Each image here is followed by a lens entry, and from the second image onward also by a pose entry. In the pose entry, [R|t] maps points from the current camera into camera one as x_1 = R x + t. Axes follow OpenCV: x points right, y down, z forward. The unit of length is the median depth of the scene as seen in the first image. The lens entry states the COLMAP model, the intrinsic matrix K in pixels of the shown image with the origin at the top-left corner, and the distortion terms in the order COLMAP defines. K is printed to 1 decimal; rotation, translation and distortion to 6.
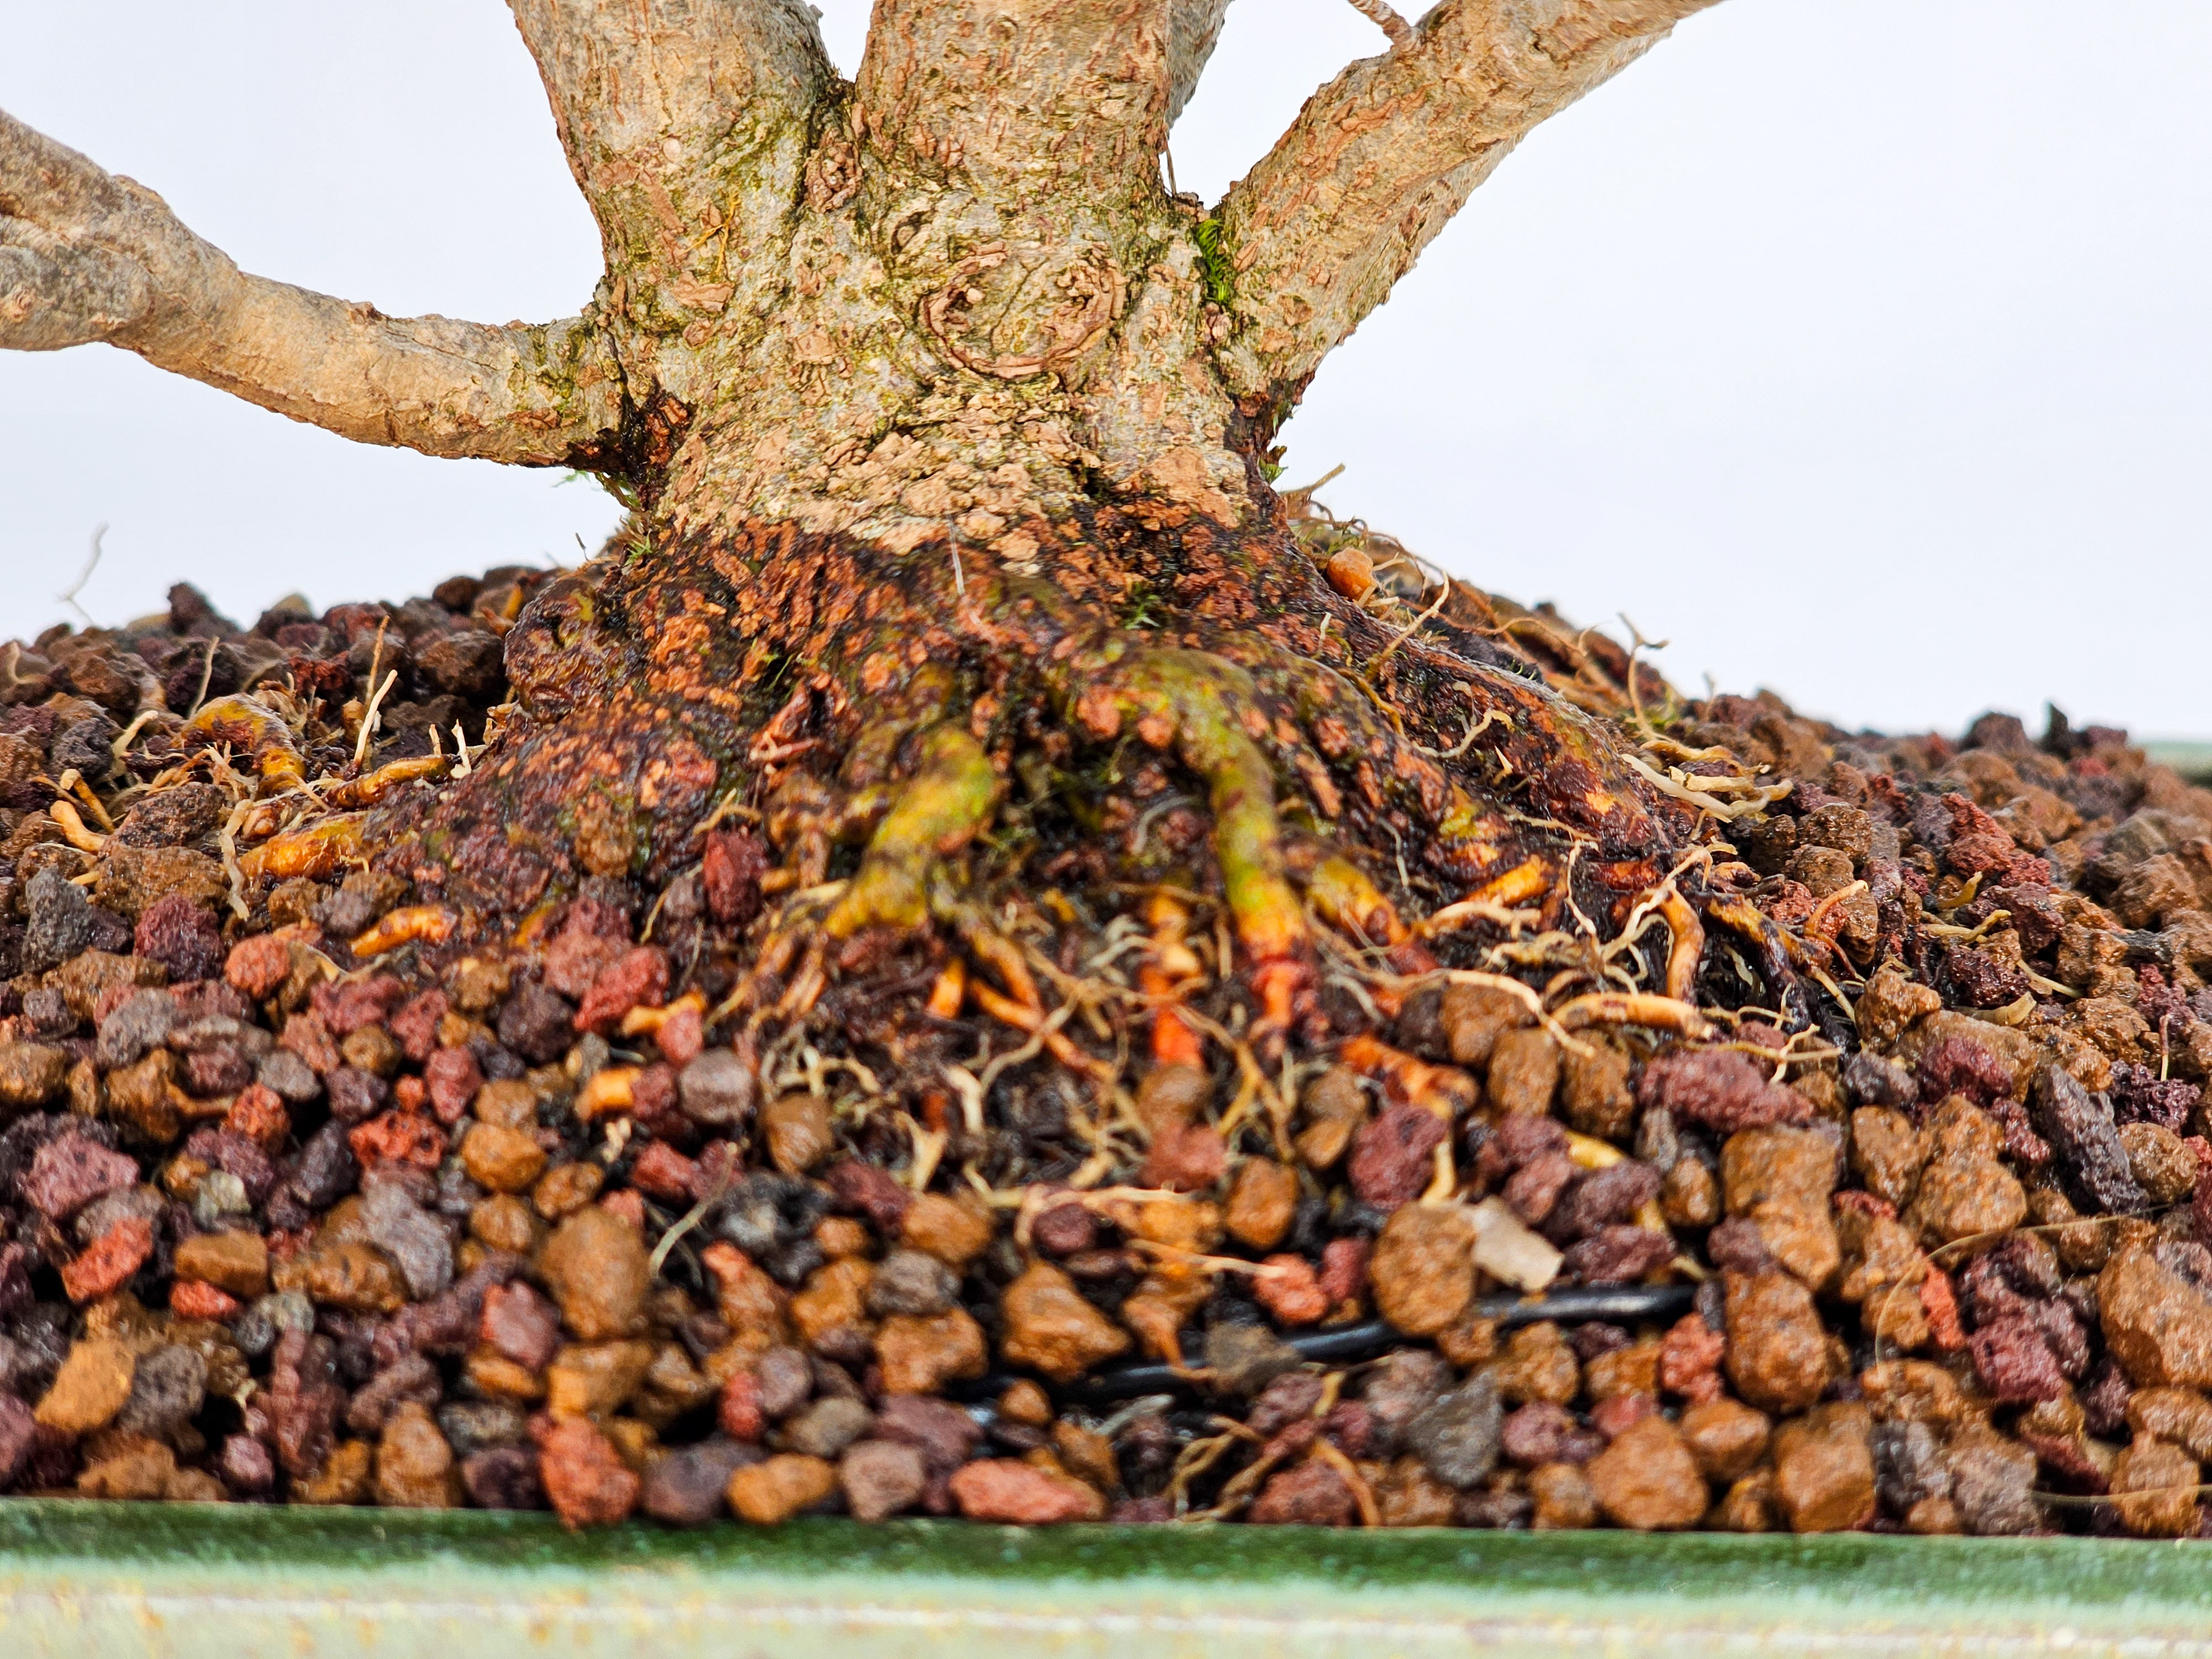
lens RADIAL K [[4300.8, 0, 1139.2], [0, 4300.8, 828.7], [0, 0, 1]] dist [-0.564290, 4.259787]
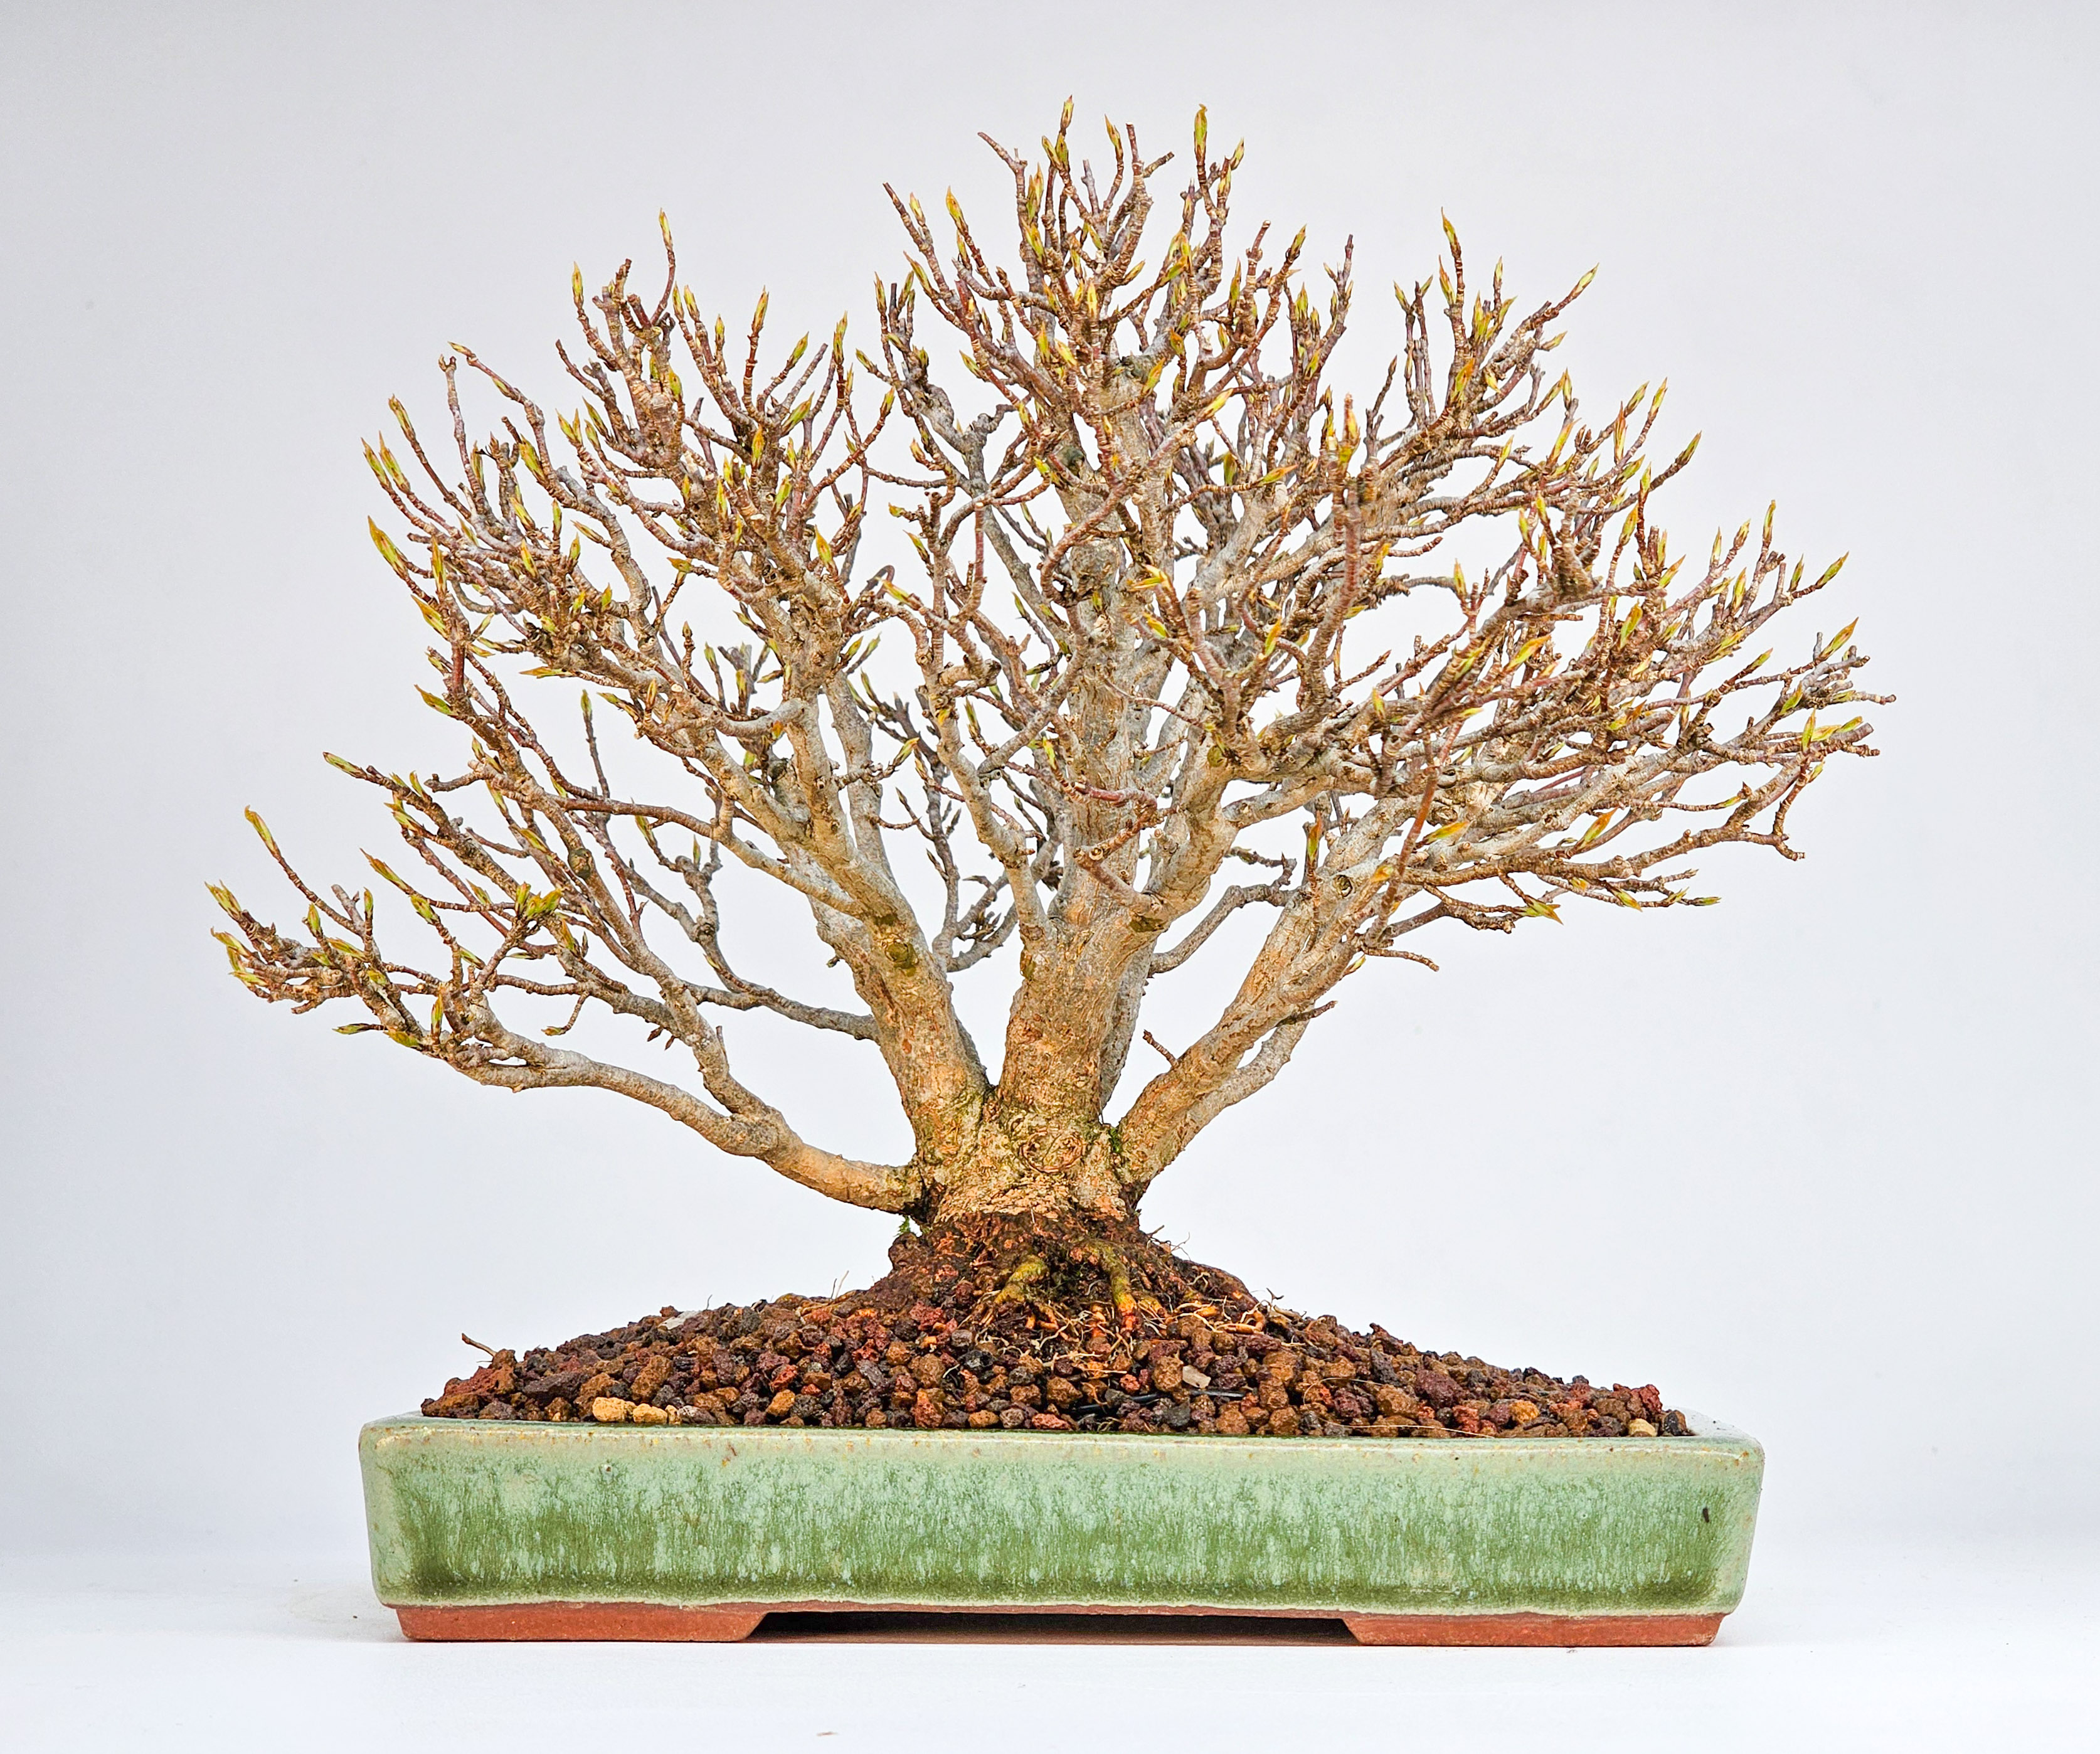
lens RADIAL K [[4862.7, 0, 1050.0], [0, 4862.7, 877.0], [0, 0, 1]] dist [-0.267657, 0.594374]
pose [[0.999349, -0.015486, -0.032596, 0.094258], [0.002794, 0.933738, -0.357945, 1.013913], [0.035979, 0.357621, 0.933173, -2.514318]]
